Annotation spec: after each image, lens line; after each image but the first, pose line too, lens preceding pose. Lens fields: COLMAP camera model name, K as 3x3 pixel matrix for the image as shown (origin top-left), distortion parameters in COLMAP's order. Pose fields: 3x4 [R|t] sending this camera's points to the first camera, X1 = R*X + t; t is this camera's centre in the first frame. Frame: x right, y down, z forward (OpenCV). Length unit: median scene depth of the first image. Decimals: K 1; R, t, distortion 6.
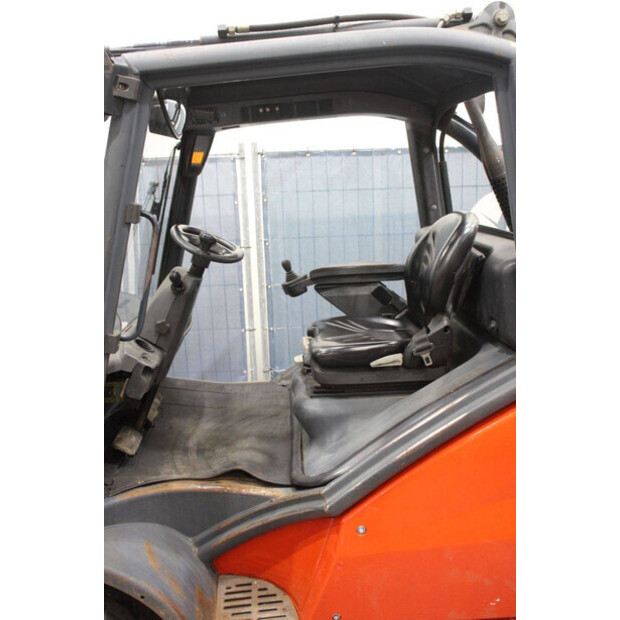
lens RADIAL K [[608.0, 0, 305.8], [0, 608.0, 308.1], [0, 0, 1]] dist [-0.059215, 0.000000]
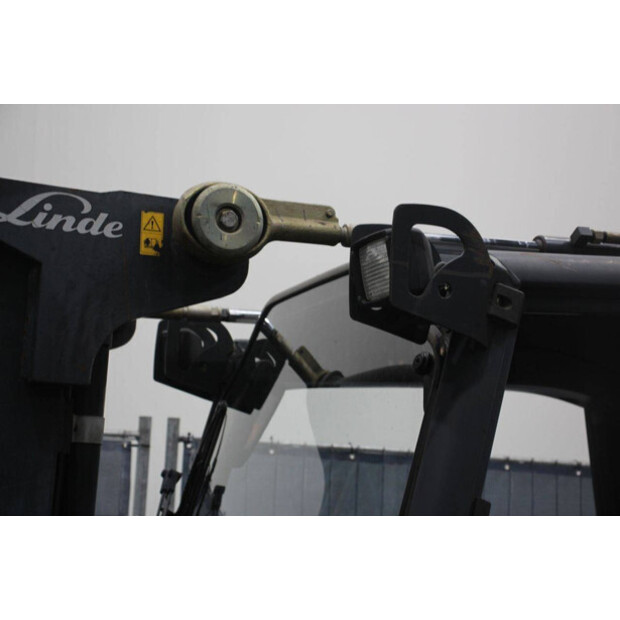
lens RADIAL K [[1234.9, 0, 306.4], [0, 1234.9, 309.5], [0, 0, 1]] dist [0.266416, 0.000000]
pose [[0.943956, 0.124467, 0.305704, -0.546878], [-0.002709, 0.929065, -0.369906, 0.057271], [-0.330060, 0.348347, 0.877334, -0.002987]]
